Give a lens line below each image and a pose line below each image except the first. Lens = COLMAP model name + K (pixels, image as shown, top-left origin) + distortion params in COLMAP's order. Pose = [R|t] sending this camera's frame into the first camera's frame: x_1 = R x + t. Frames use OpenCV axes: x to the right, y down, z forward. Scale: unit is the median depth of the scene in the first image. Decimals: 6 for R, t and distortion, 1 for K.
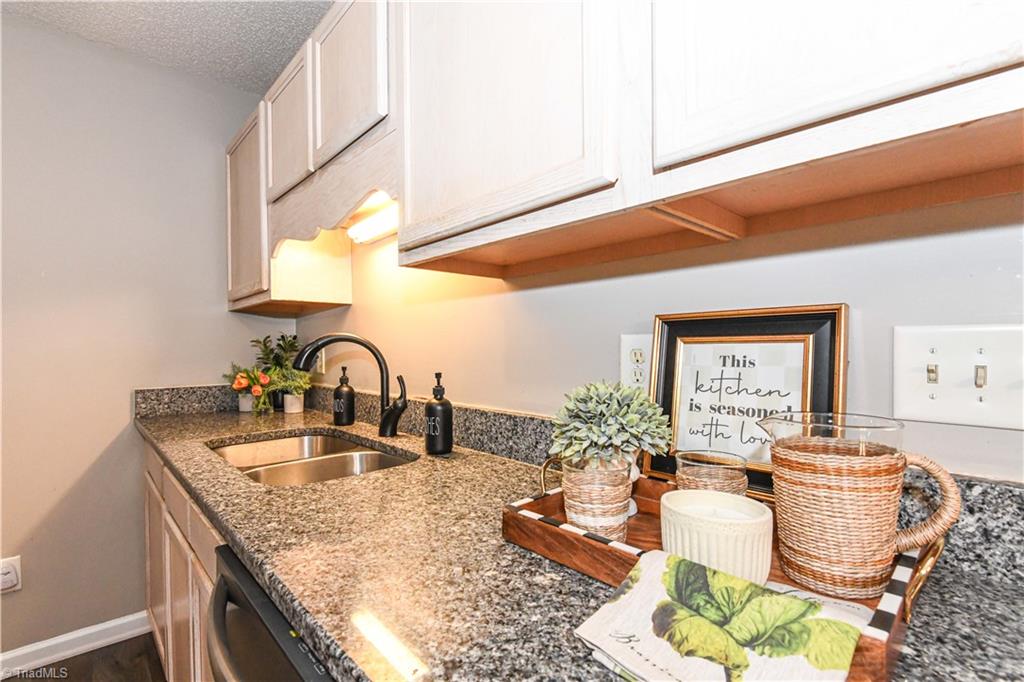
lens RADIAL K [[467.3, 0, 507.3], [0, 467.3, 349.7], [0, 0, 1]] dist [-0.004889, -0.000464]
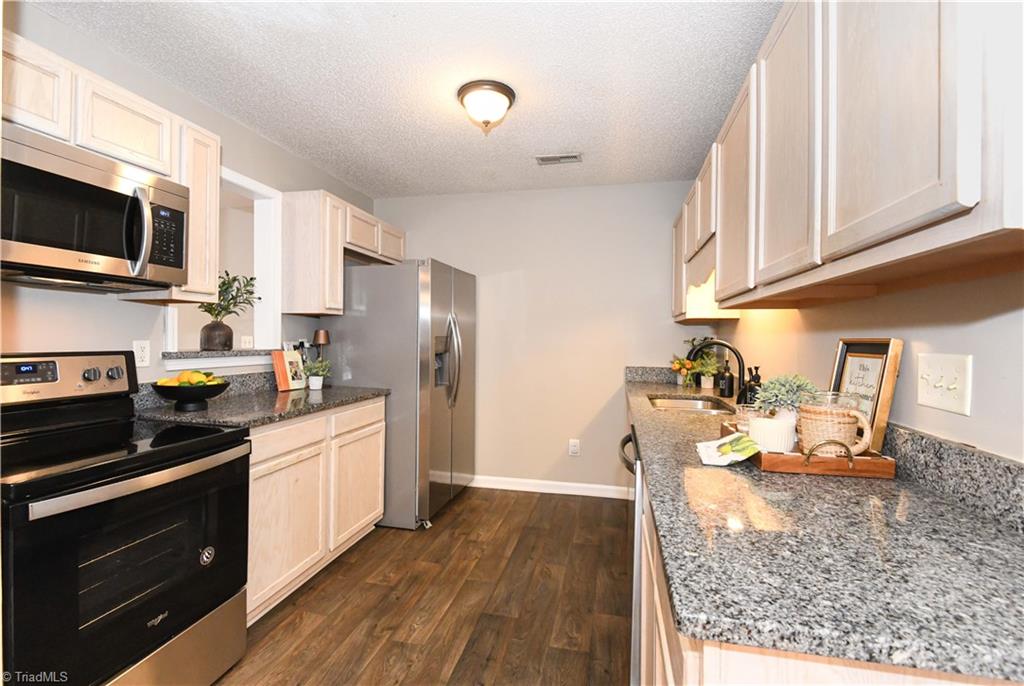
lens RADIAL K [[467.3, 0, 508.7], [0, 467.3, 337.8], [0, 0, 1]] dist [-0.004889, -0.000464]
pose [[0.562507, 0.016774, -0.826622, 0.479349], [-0.021374, 0.999755, 0.005743, -0.028507], [0.826516, 0.014437, 0.562728, -0.439284]]
